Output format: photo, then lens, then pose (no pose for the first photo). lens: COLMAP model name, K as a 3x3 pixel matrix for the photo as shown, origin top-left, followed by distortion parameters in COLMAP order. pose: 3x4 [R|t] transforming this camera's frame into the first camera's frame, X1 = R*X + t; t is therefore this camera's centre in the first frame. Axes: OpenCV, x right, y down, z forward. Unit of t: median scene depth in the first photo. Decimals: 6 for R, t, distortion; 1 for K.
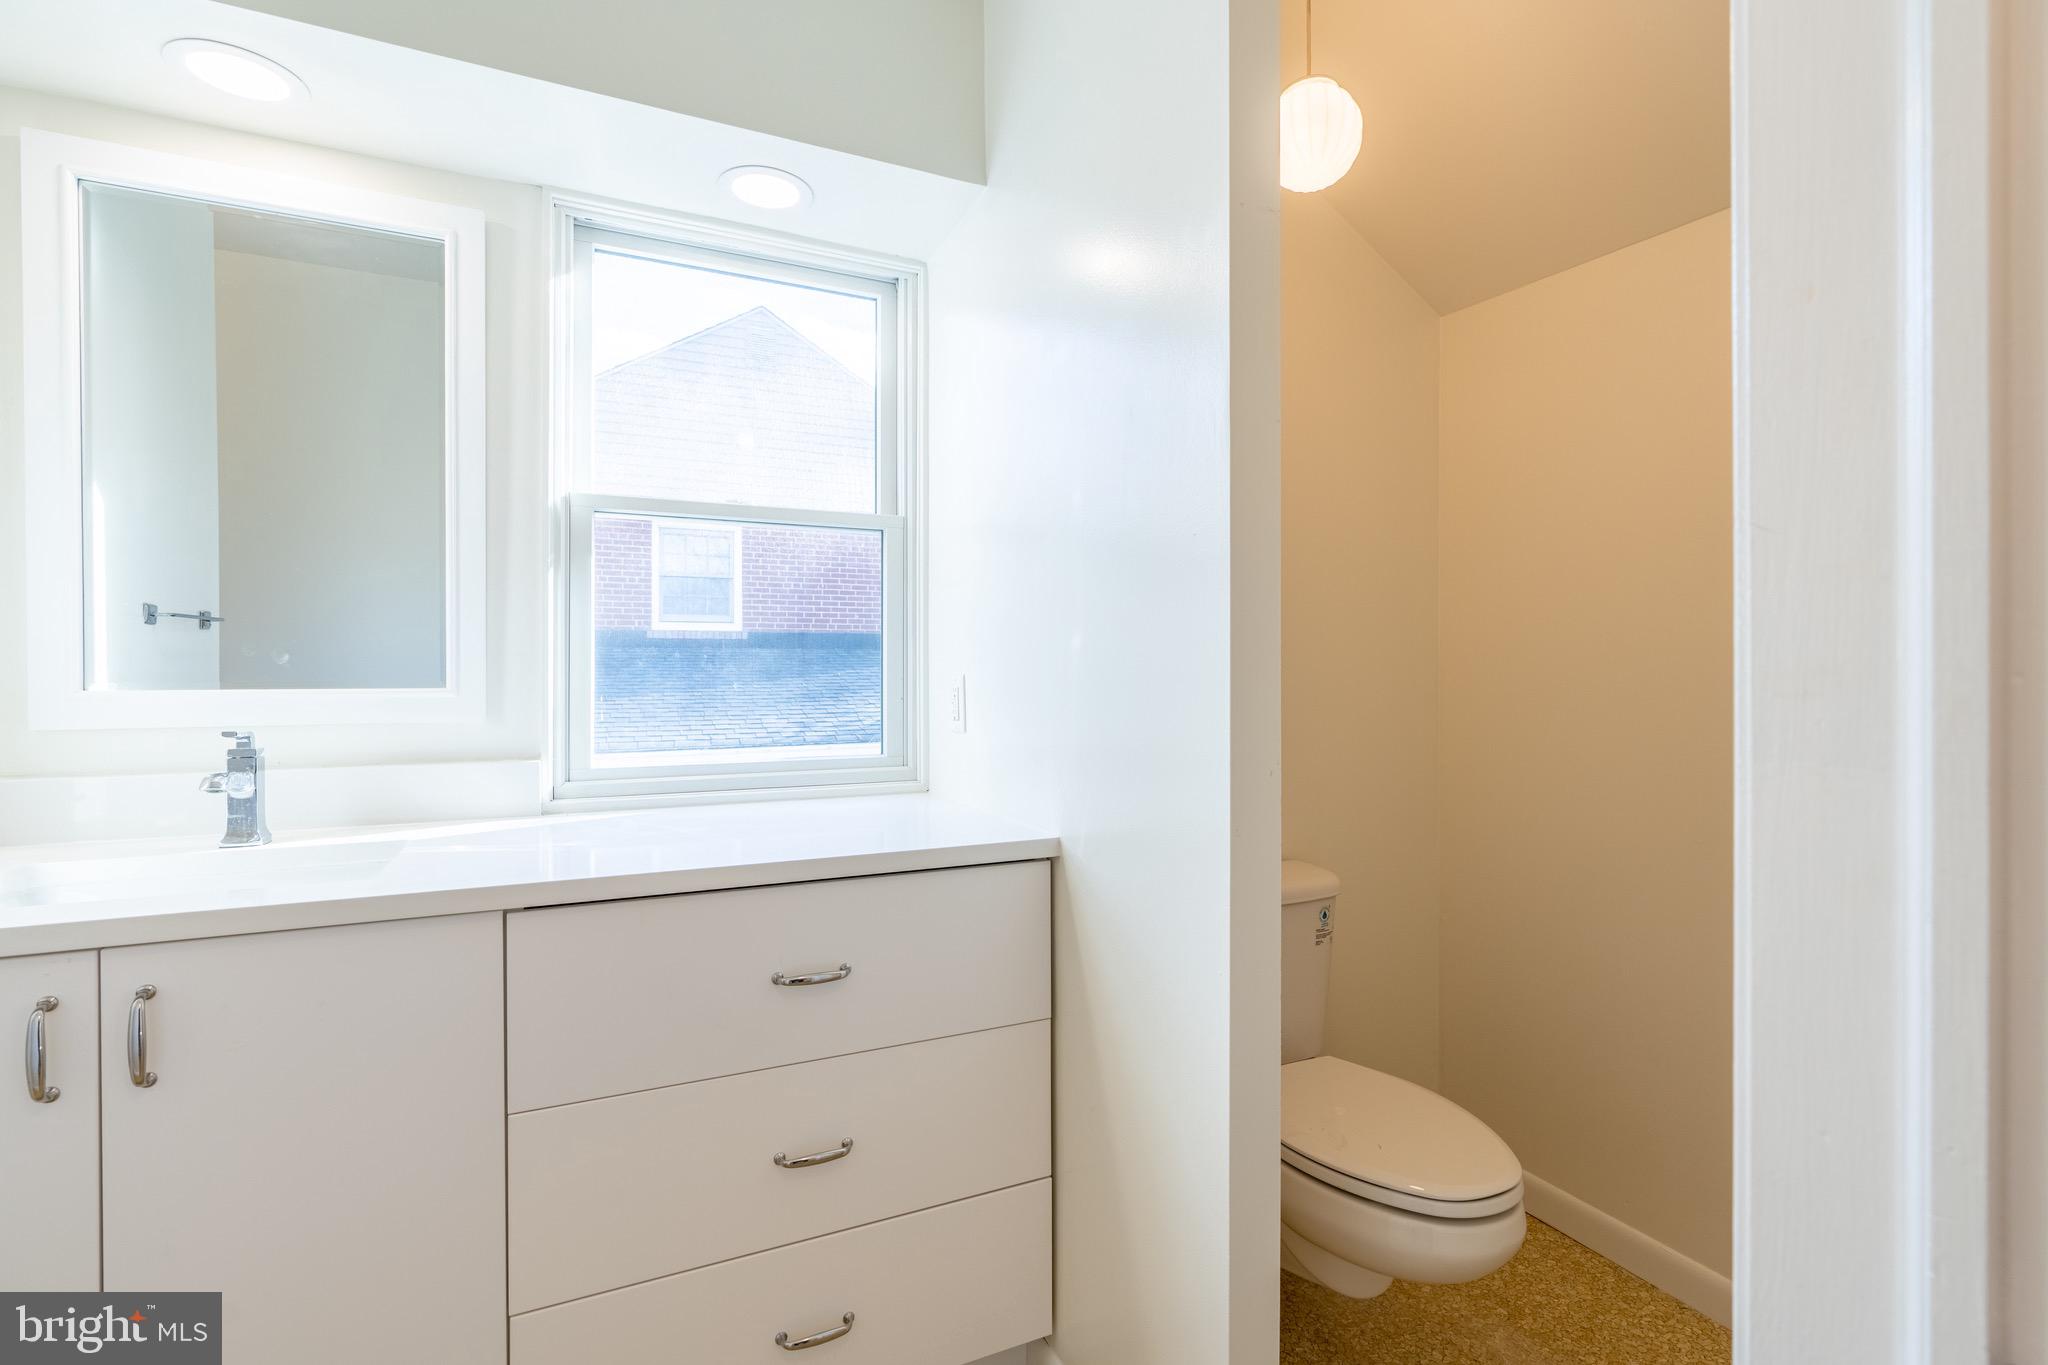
lens RADIAL K [[922.7, 0, 1033.7], [0, 922.7, 674.9], [0, 0, 1]] dist [-0.010188, 0.003225]
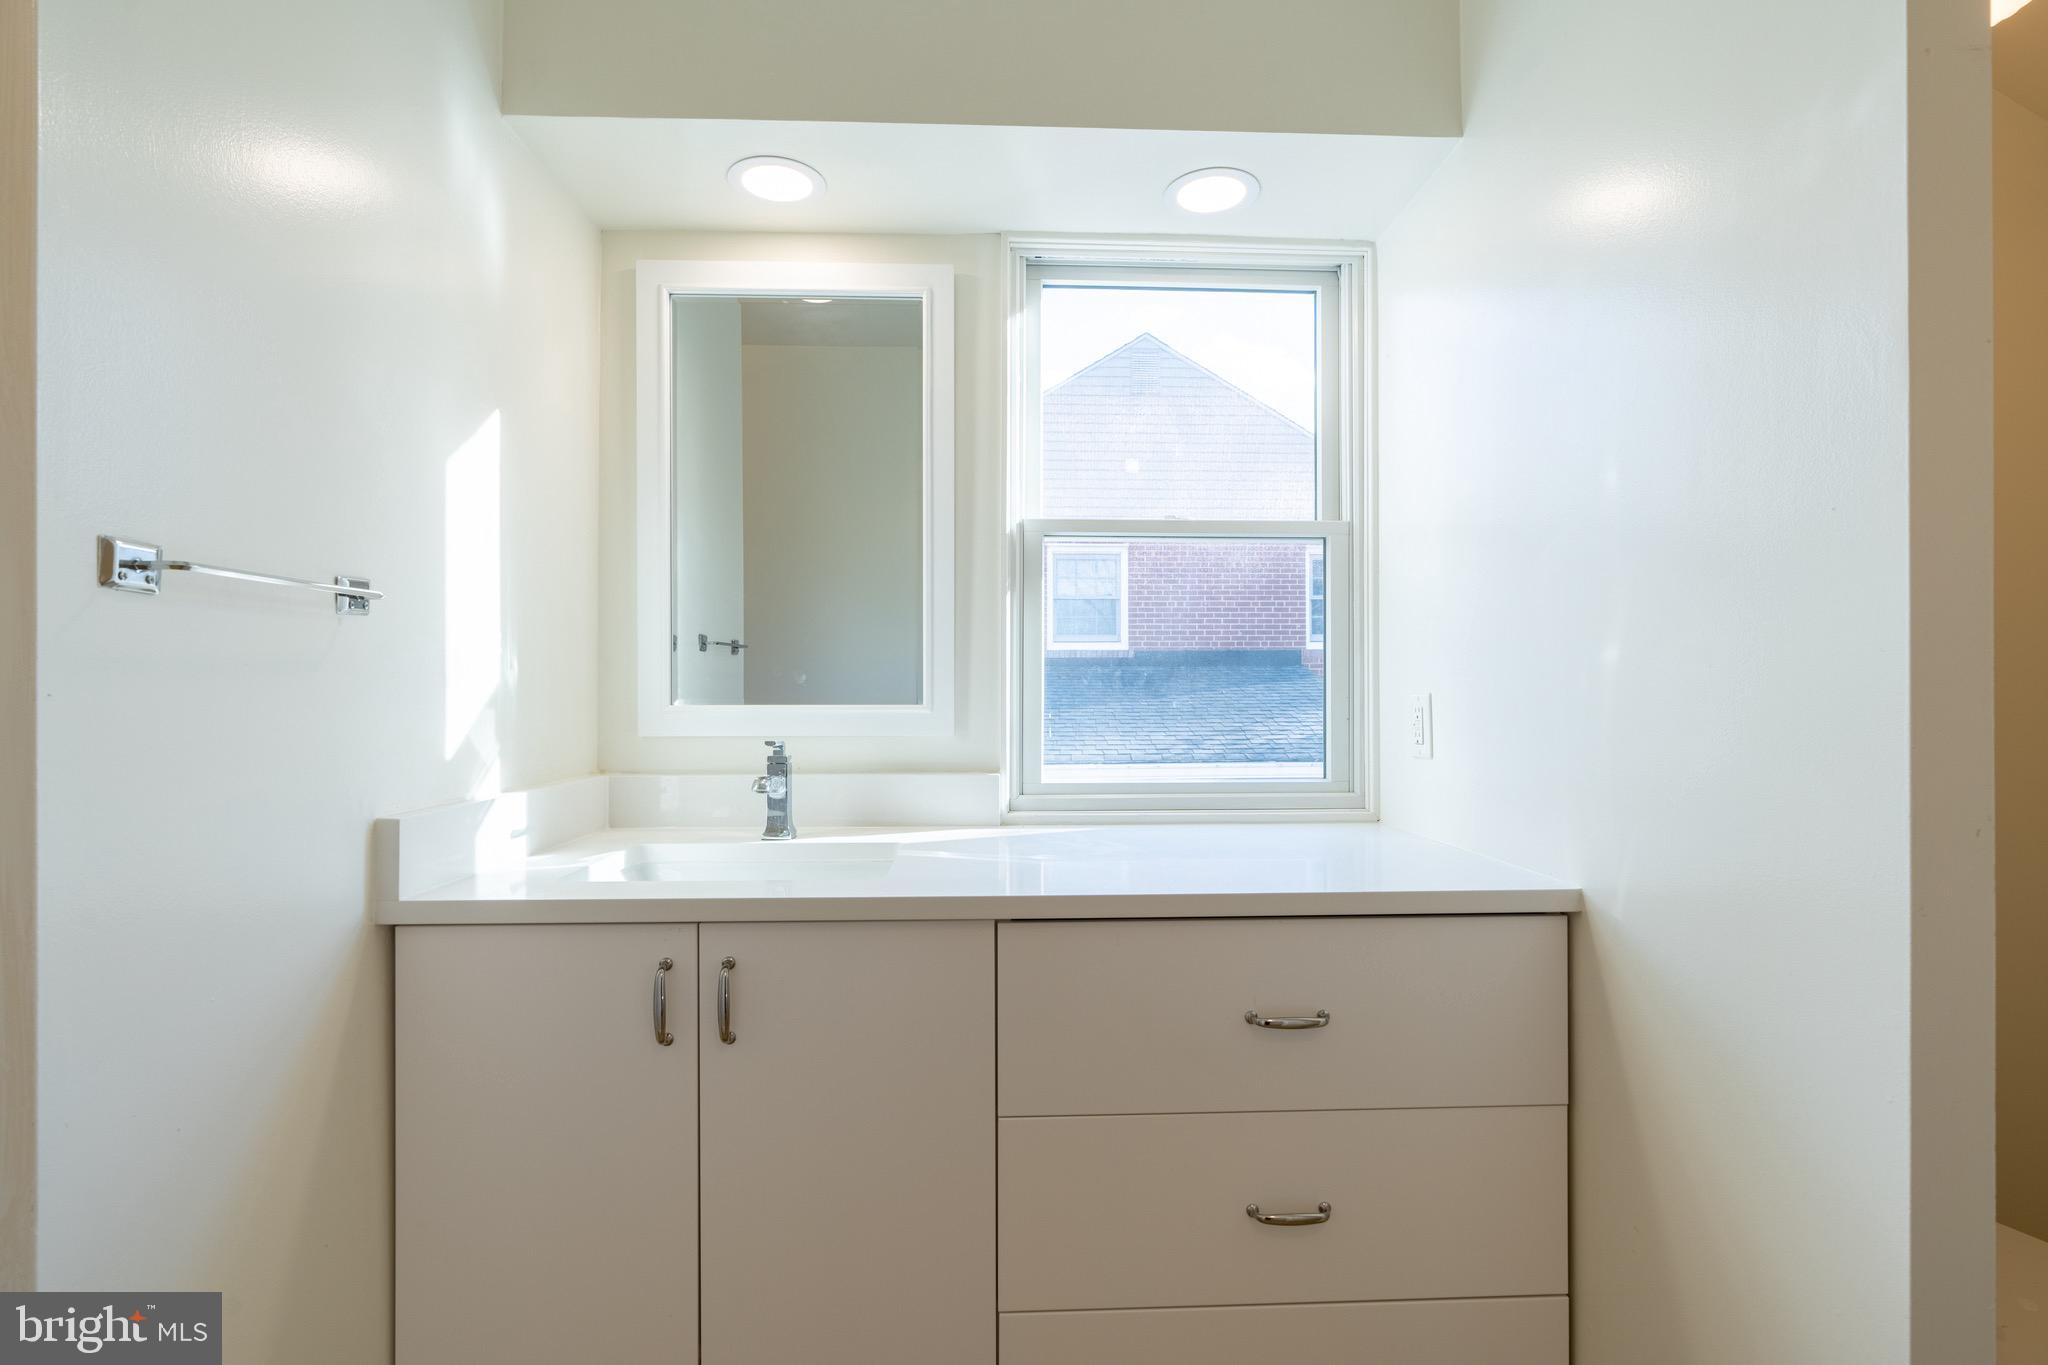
lens RADIAL K [[922.7, 0, 1028.3], [0, 922.7, 684.6], [0, 0, 1]] dist [-0.010188, 0.003225]
pose [[0.921383, -0.001955, -0.388651, -0.094771], [-0.001290, 0.999966, -0.008090, -0.000921], [0.388654, 0.007956, 0.921350, 0.035580]]
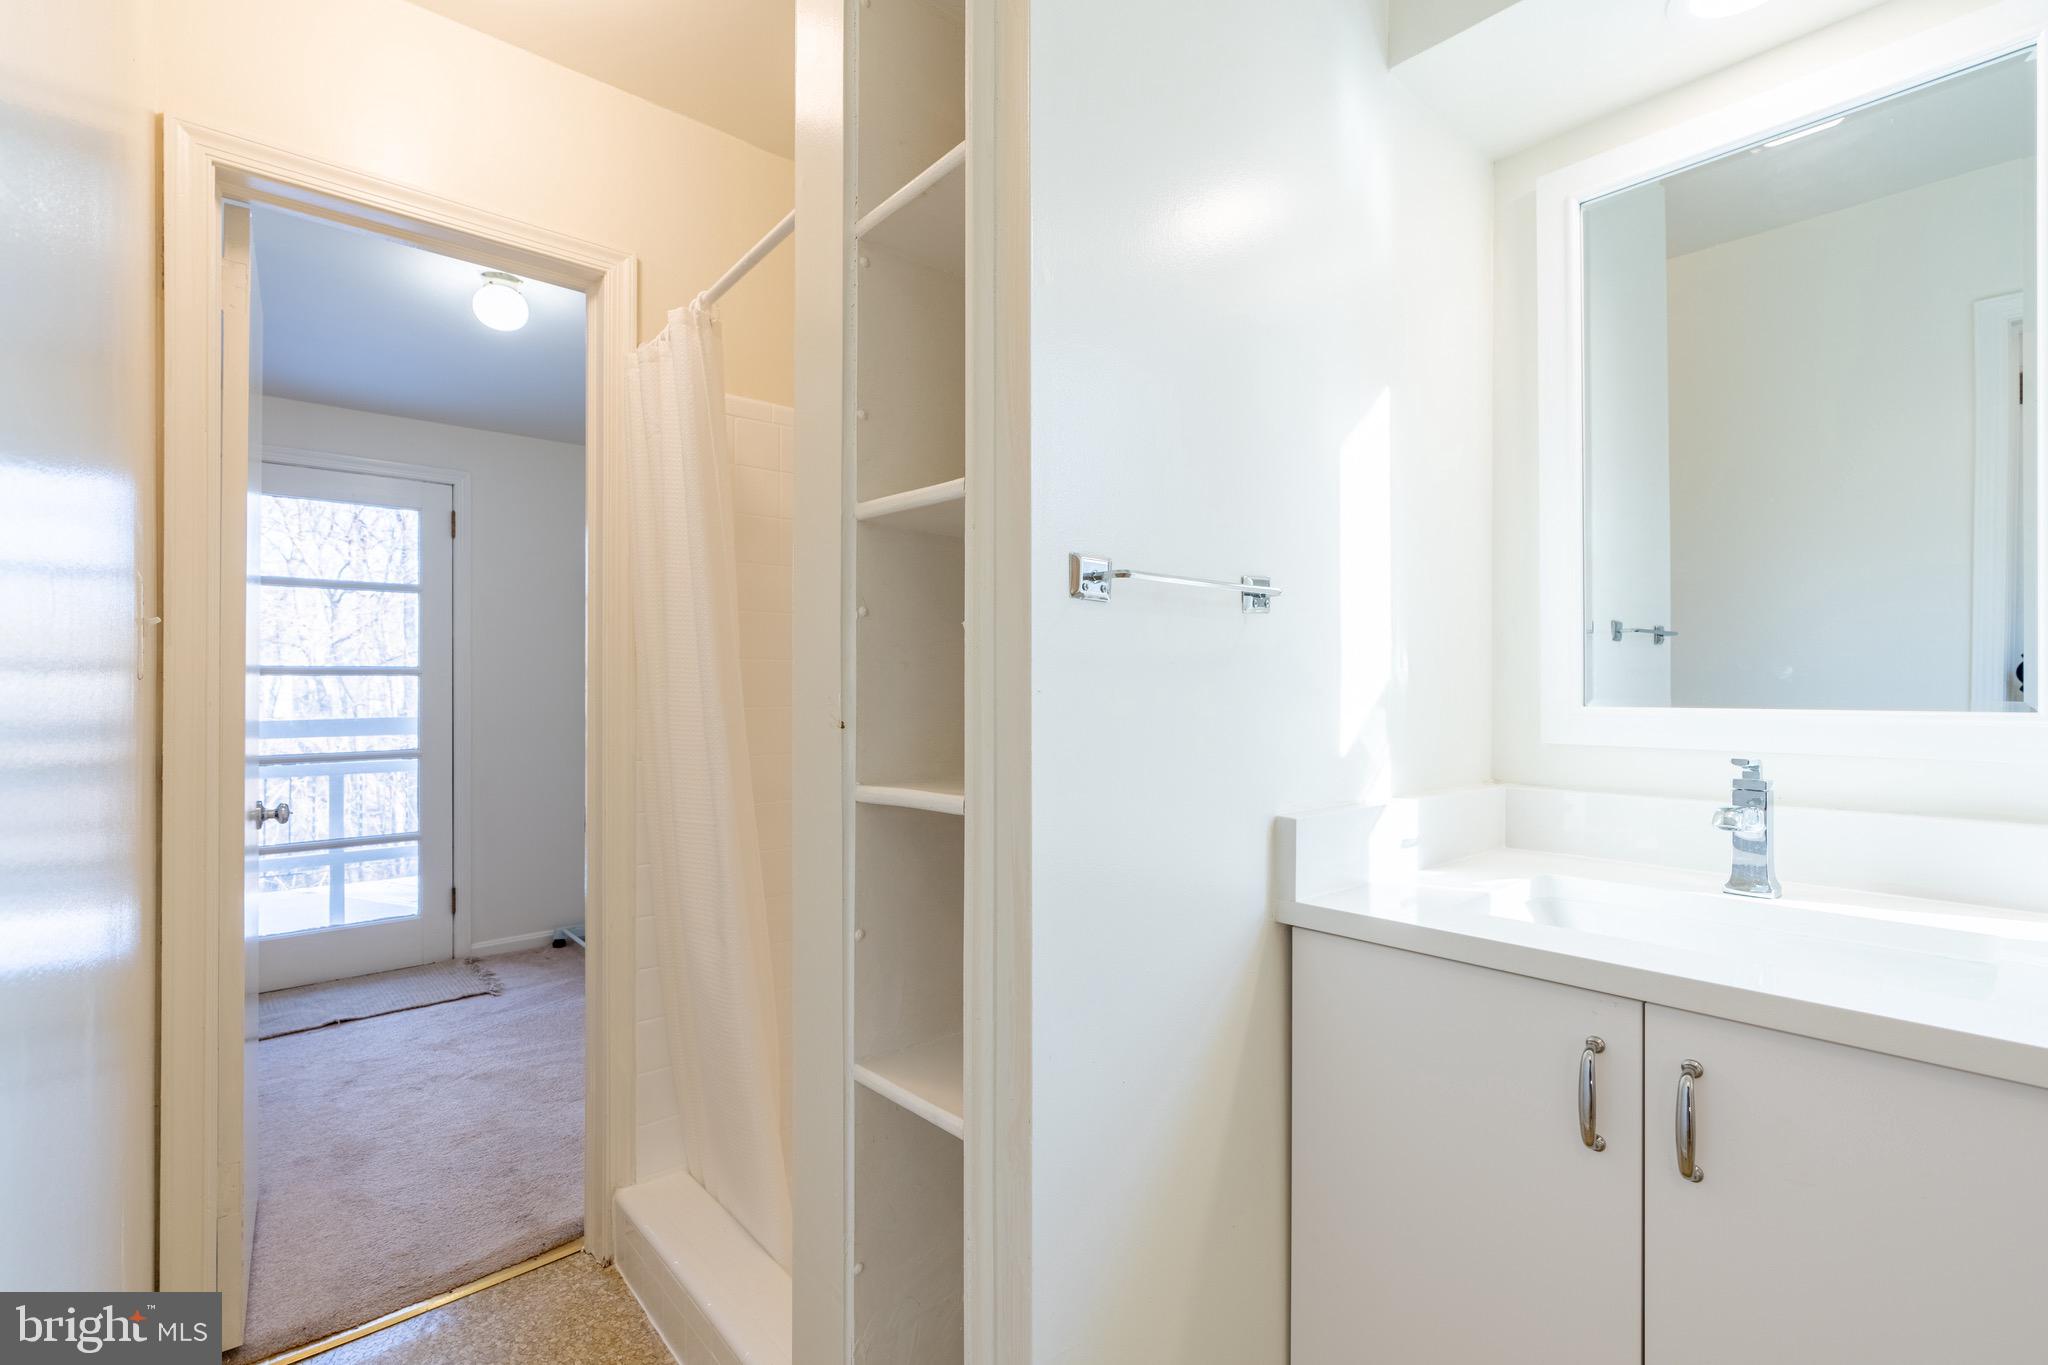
lens RADIAL K [[922.7, 0, 1018.1], [0, 922.7, 687.1], [0, 0, 1]] dist [-0.010188, 0.003225]
pose [[0.273368, 0.000425, -0.961909, -0.199642], [-0.004647, 0.999989, -0.000879, -0.000514], [0.961898, 0.004710, 0.273367, 0.104365]]
